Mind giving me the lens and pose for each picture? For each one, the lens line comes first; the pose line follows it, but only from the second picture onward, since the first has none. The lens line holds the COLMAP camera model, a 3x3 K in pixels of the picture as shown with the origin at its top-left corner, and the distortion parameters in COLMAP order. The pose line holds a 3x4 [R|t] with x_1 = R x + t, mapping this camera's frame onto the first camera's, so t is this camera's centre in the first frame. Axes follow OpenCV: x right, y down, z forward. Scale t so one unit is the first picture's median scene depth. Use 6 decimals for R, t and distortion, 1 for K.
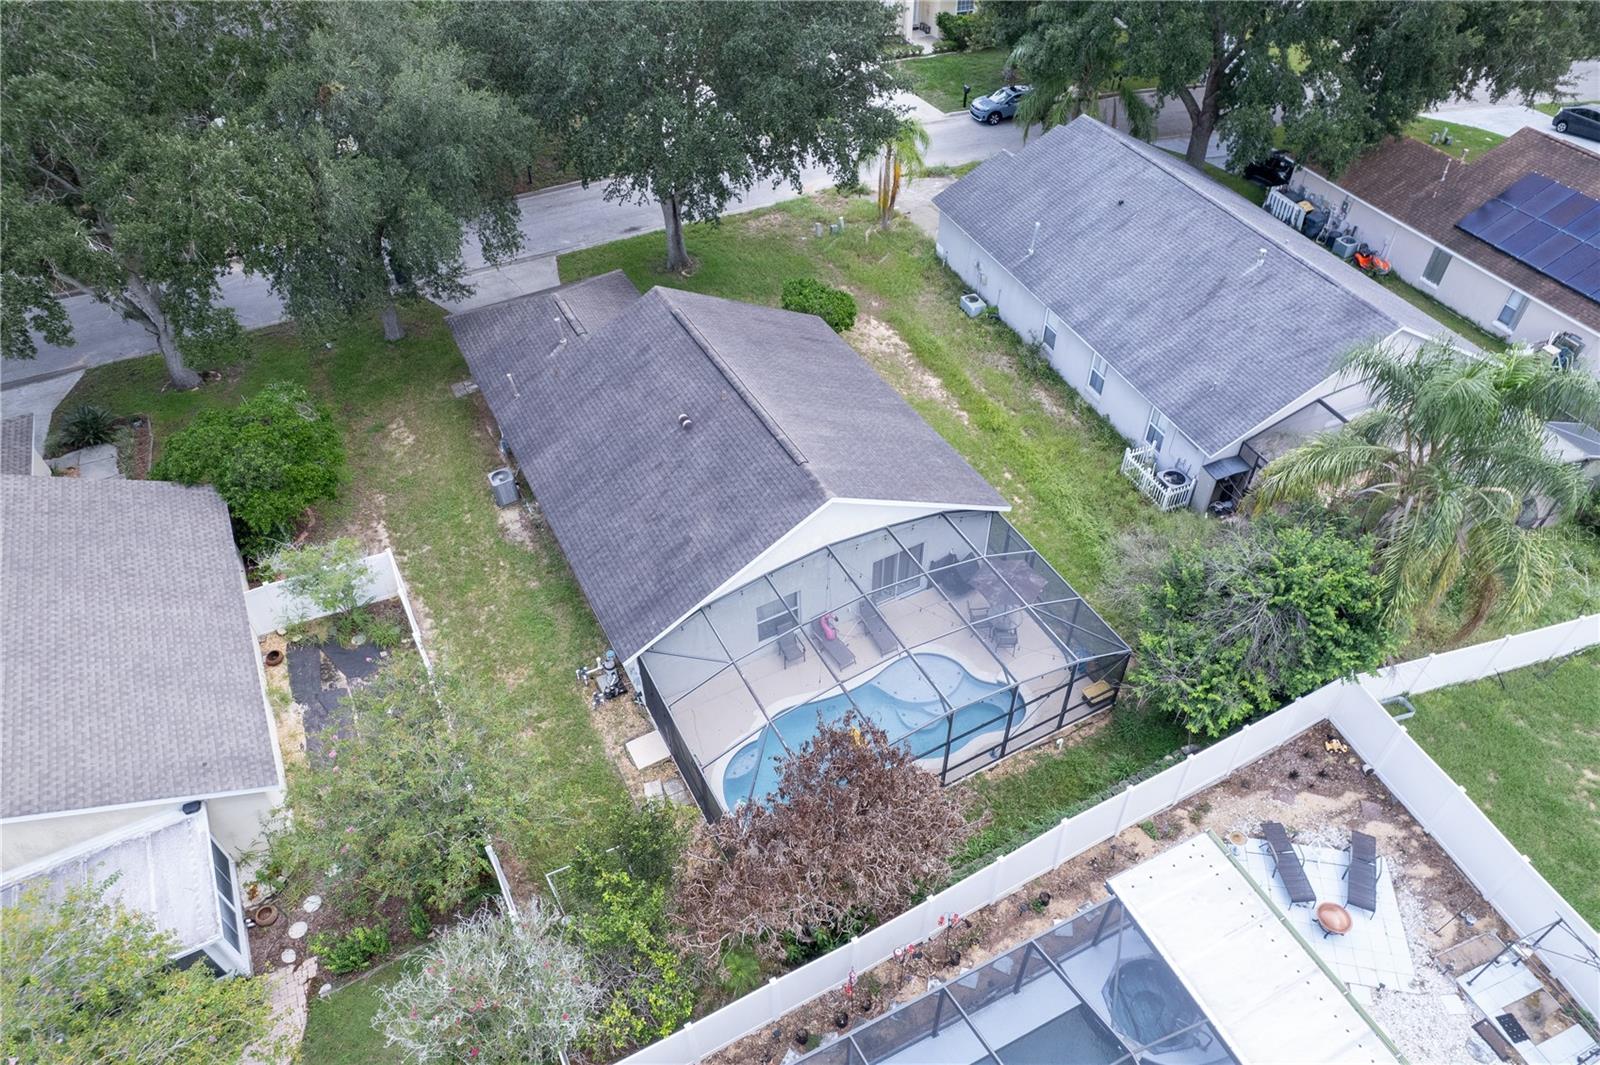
lens RADIAL K [[1029.3, 0, 809.0], [0, 1029.3, 533.0], [0, 0, 1]] dist [-0.092011, 0.088655]
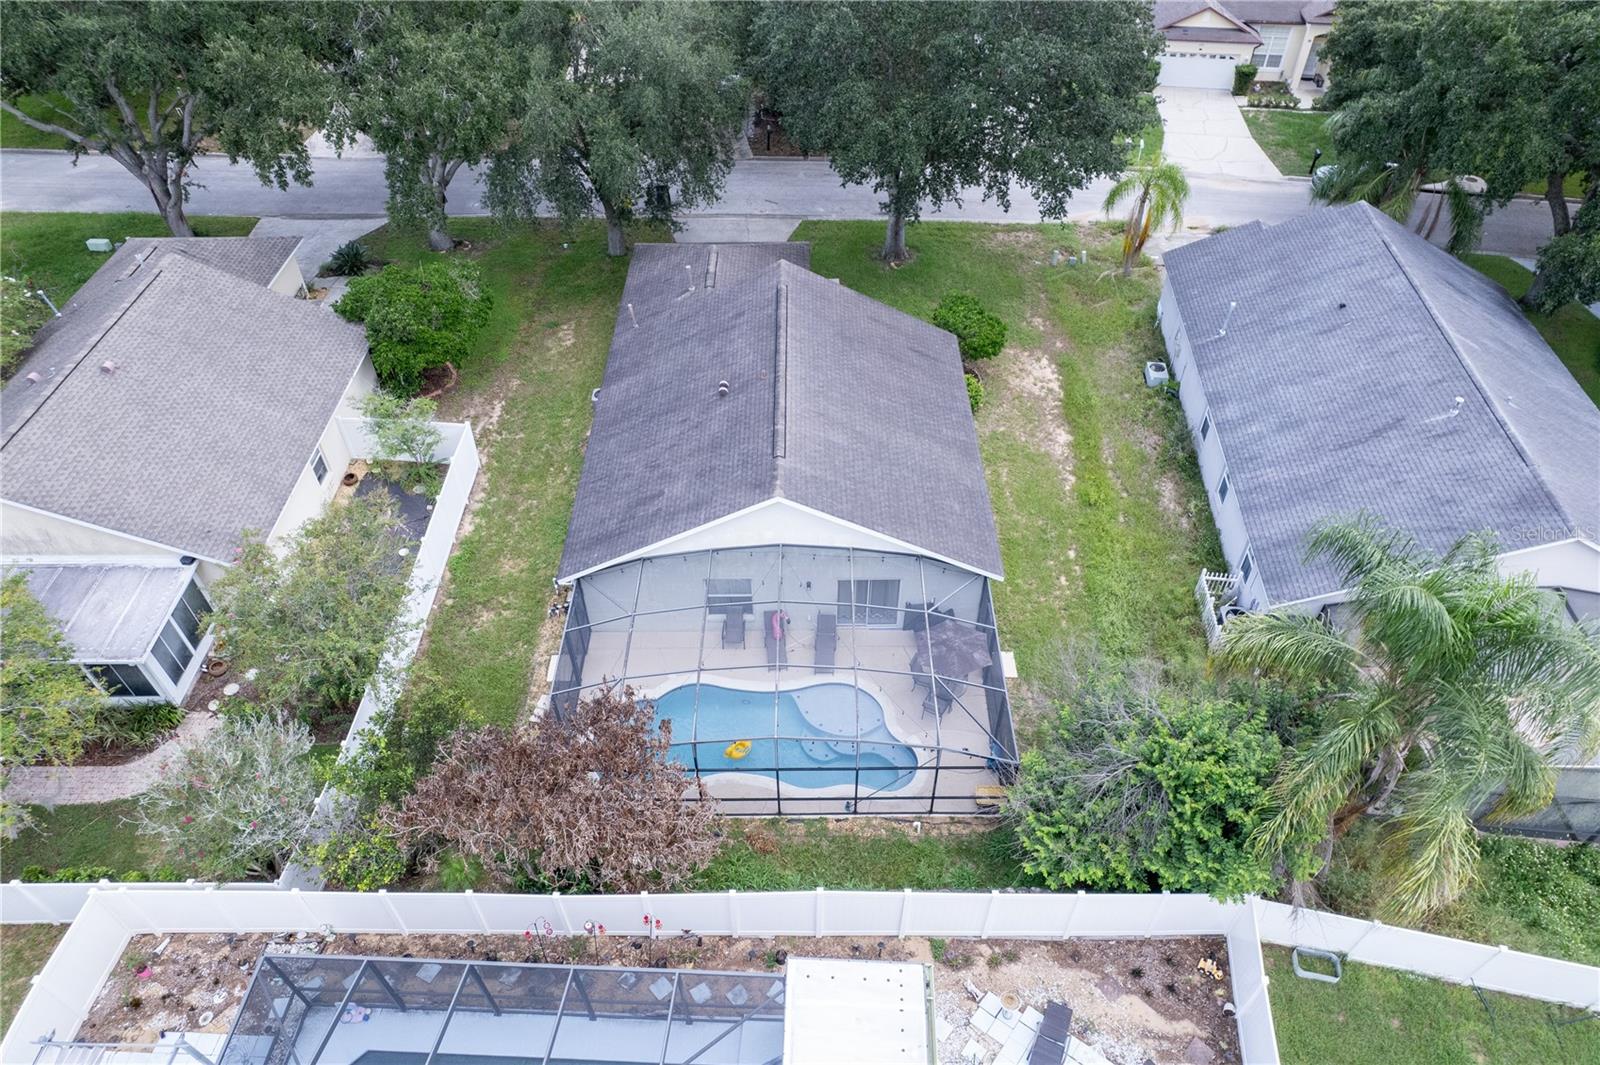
lens RADIAL K [[1029.3, 0, 809.0], [0, 1029.3, 533.0], [0, 0, 1]] dist [-0.092011, 0.088655]
pose [[0.883558, 0.330225, -0.332080, 0.352827], [-0.328861, 0.942336, 0.062078, -0.065842], [0.333431, 0.054359, 0.941206, 0.072513]]
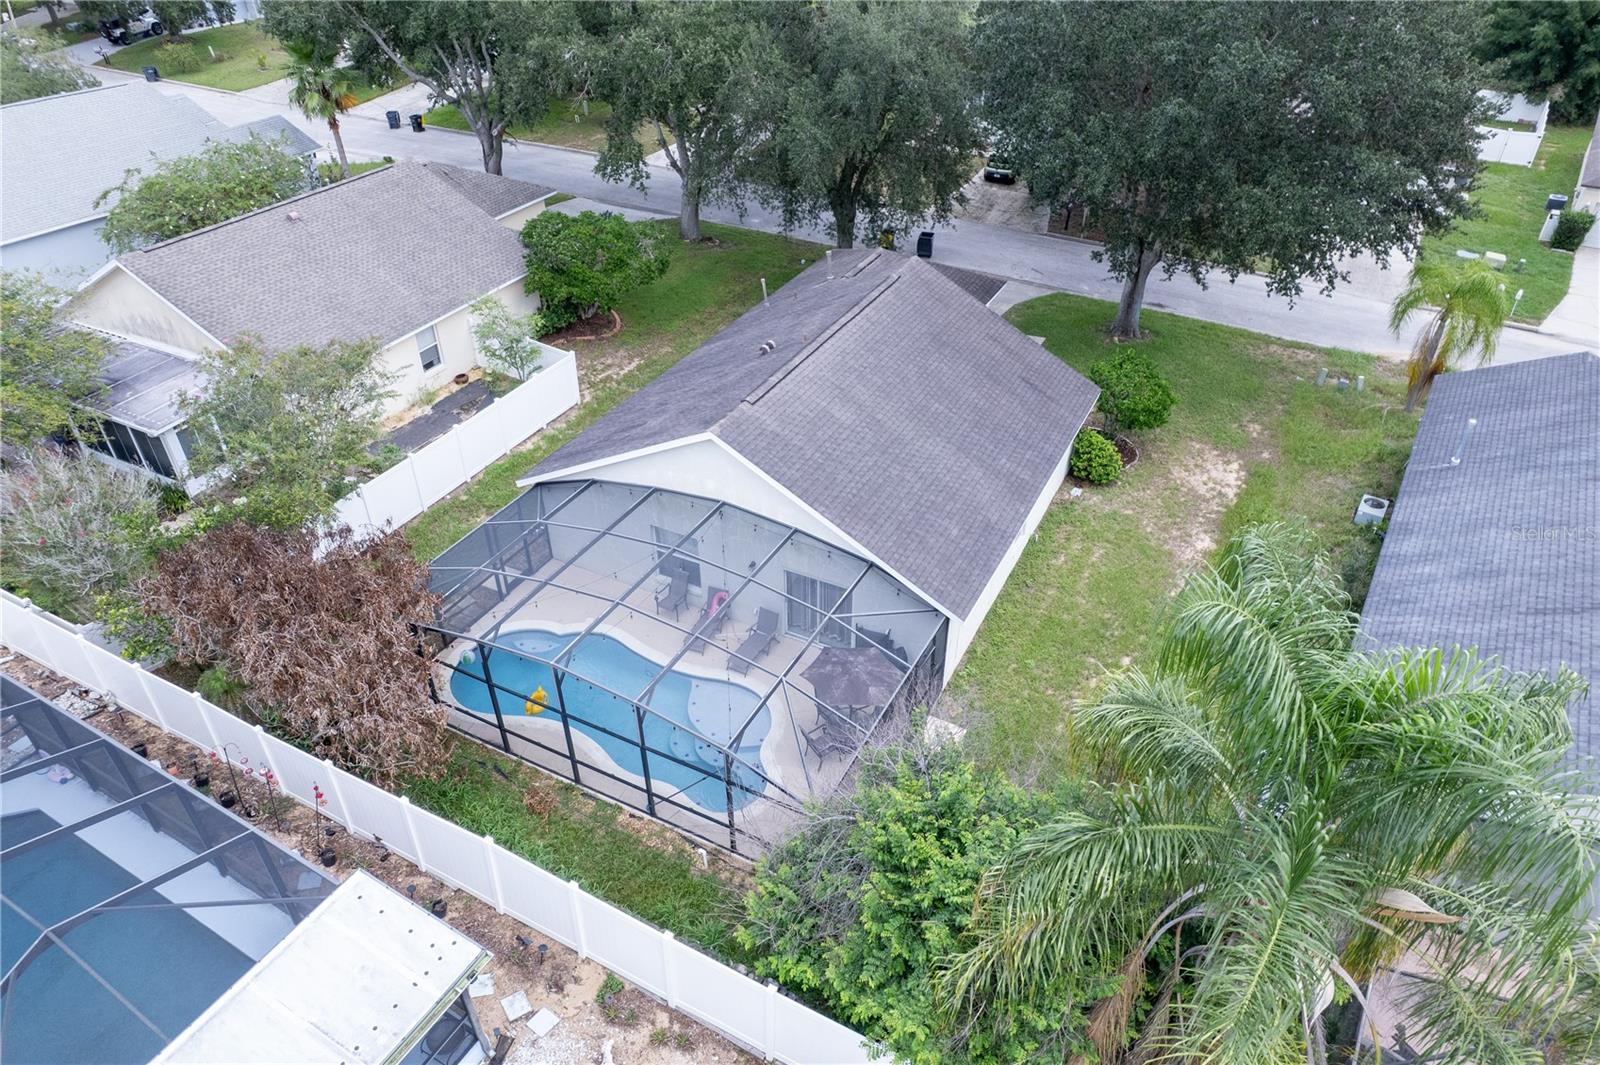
lens RADIAL K [[1029.3, 0, 809.0], [0, 1029.3, 533.0], [0, 0, 1]] dist [-0.092011, 0.088655]
pose [[0.565840, 0.483903, -0.667580, 0.615901], [-0.574033, 0.812412, 0.102337, -0.091262], [0.591871, 0.325306, 0.737472, 0.404239]]
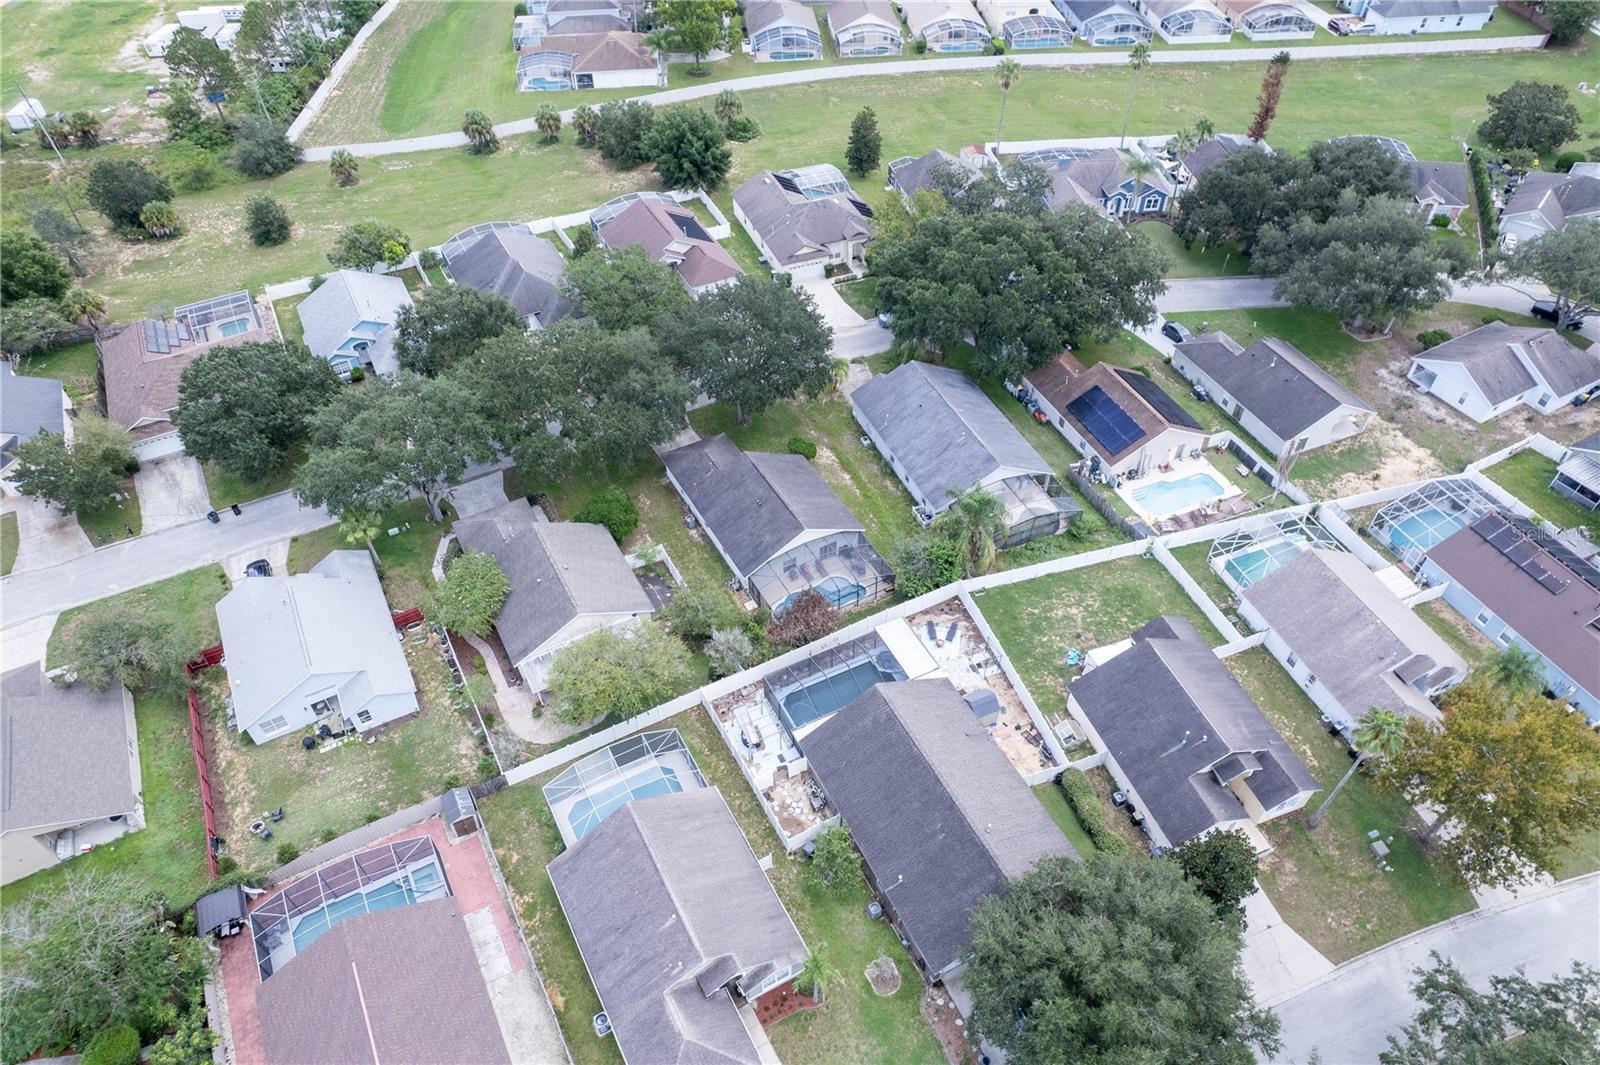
lens RADIAL K [[1029.3, 0, 809.0], [0, 1029.3, 533.0], [0, 0, 1]] dist [-0.092011, 0.088655]
pose [[0.999914, -0.005660, 0.011813, -0.007597], [0.005427, 0.999792, 0.019678, -0.080632], [-0.011921, -0.019612, 0.999737, -2.190816]]
